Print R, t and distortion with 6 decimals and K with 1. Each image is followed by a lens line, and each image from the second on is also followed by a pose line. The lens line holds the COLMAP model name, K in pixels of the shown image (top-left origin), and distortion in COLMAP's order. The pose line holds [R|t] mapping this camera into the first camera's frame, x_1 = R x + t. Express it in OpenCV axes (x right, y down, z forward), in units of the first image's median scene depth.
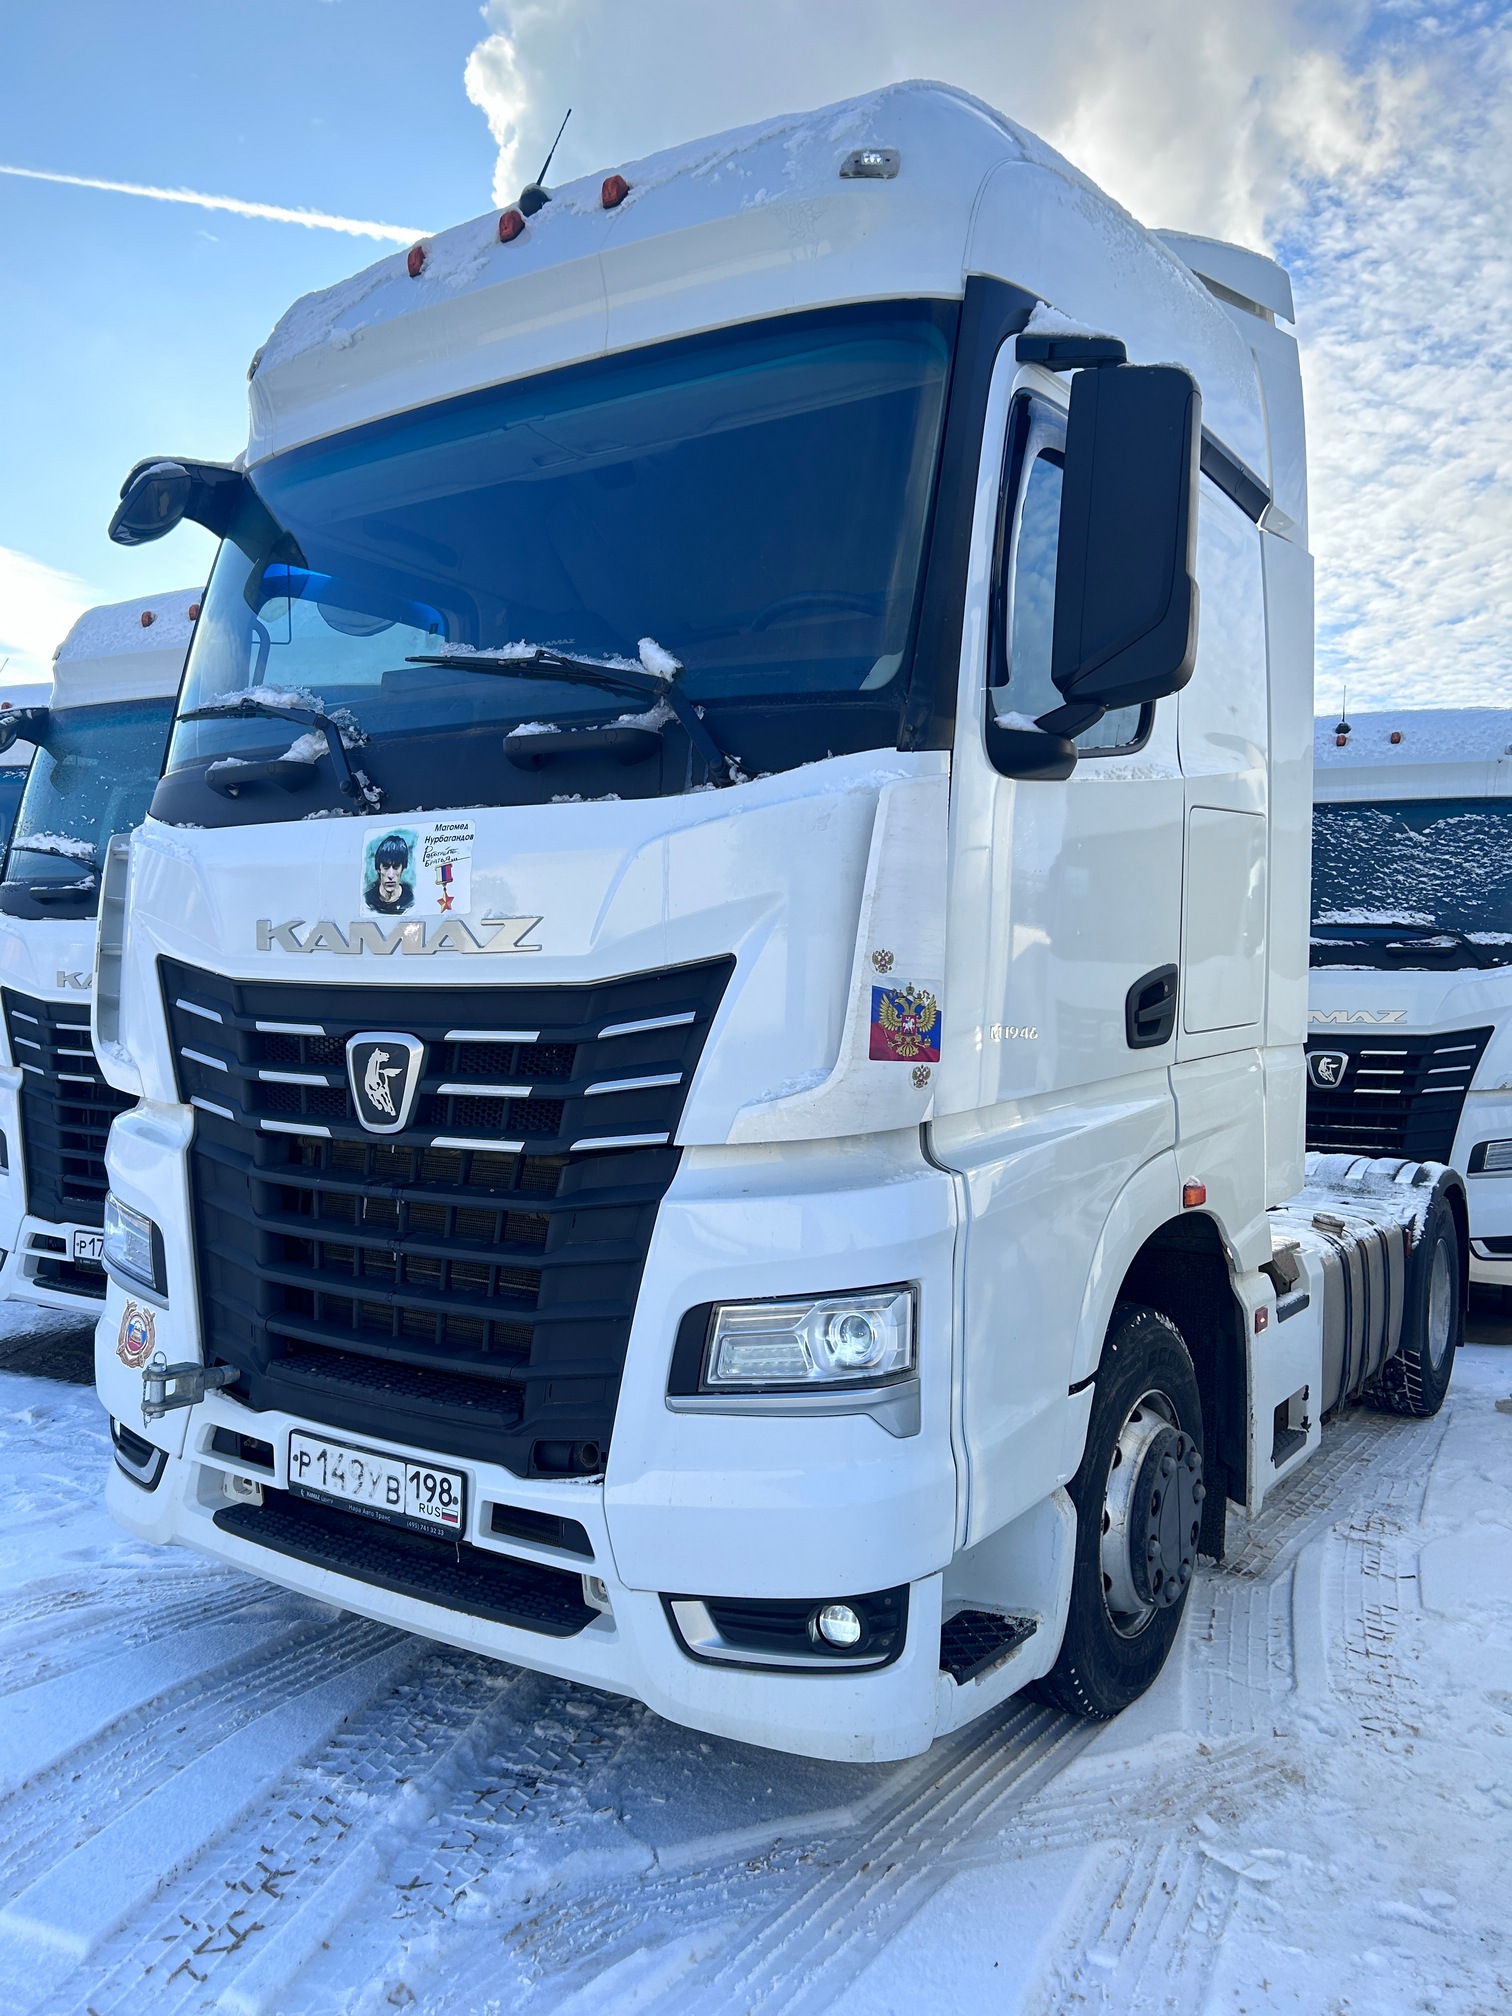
lens RADIAL K [[1502.0, 0, 765.8], [0, 1502.0, 1006.4], [0, 0, 1]] dist [0.049144, -0.050170]
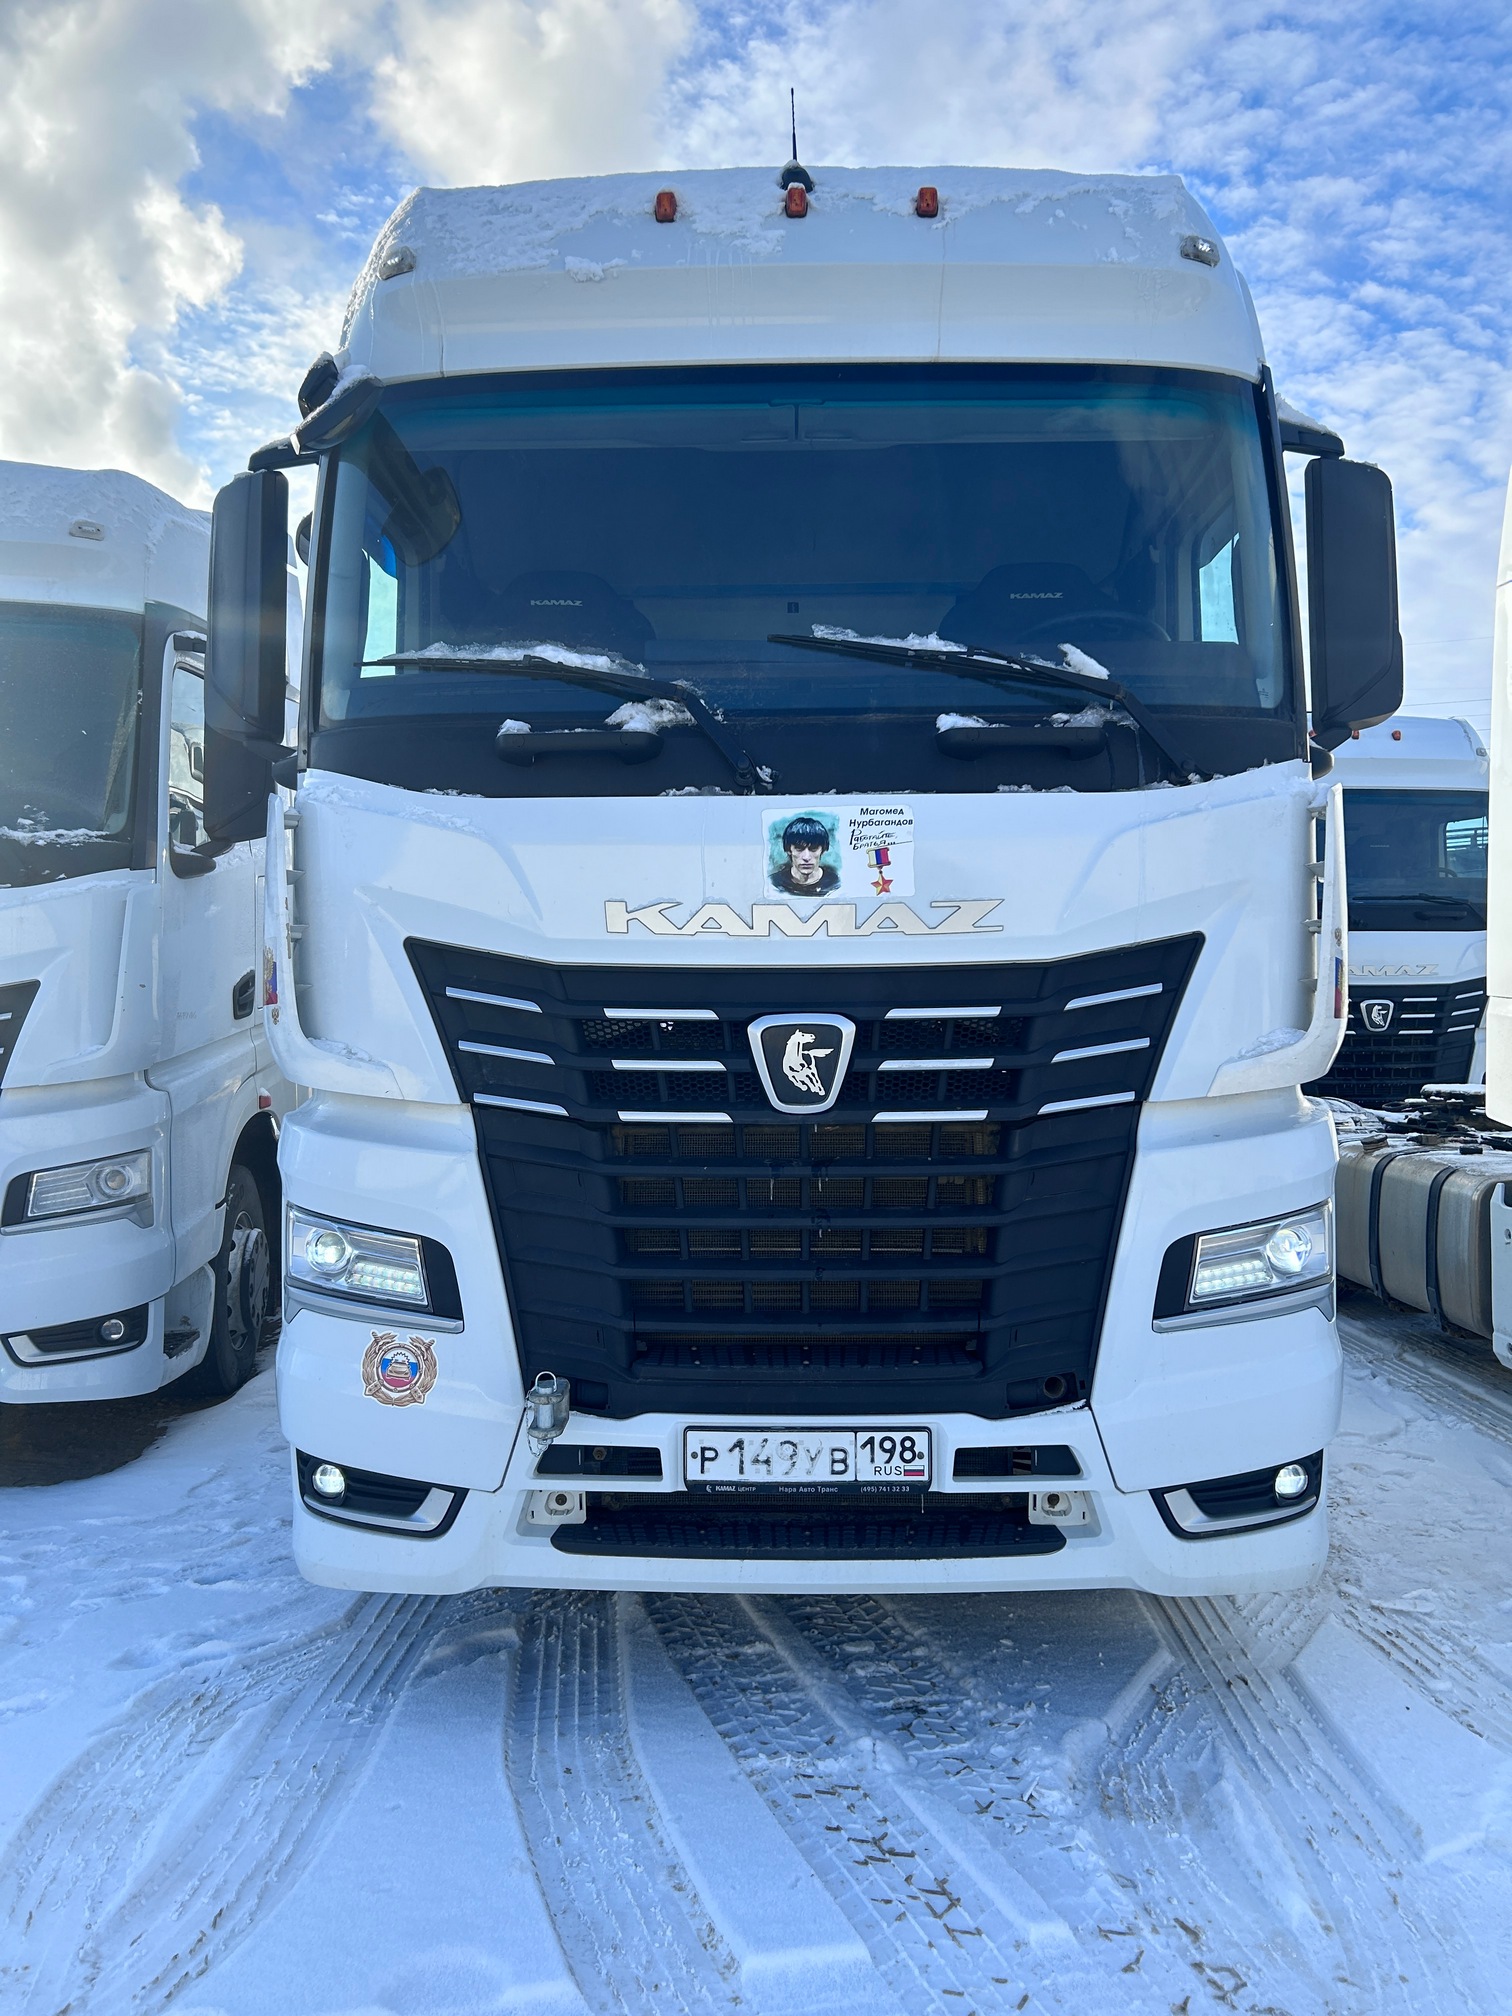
lens RADIAL K [[1502.0, 0, 746.1], [0, 1502.0, 1009.8], [0, 0, 1]] dist [0.049144, -0.050170]
pose [[0.849356, -0.042860, 0.526078, -0.827889], [0.026280, 0.998895, 0.038951, -0.026079], [-0.527166, -0.019258, 0.849544, 0.174729]]
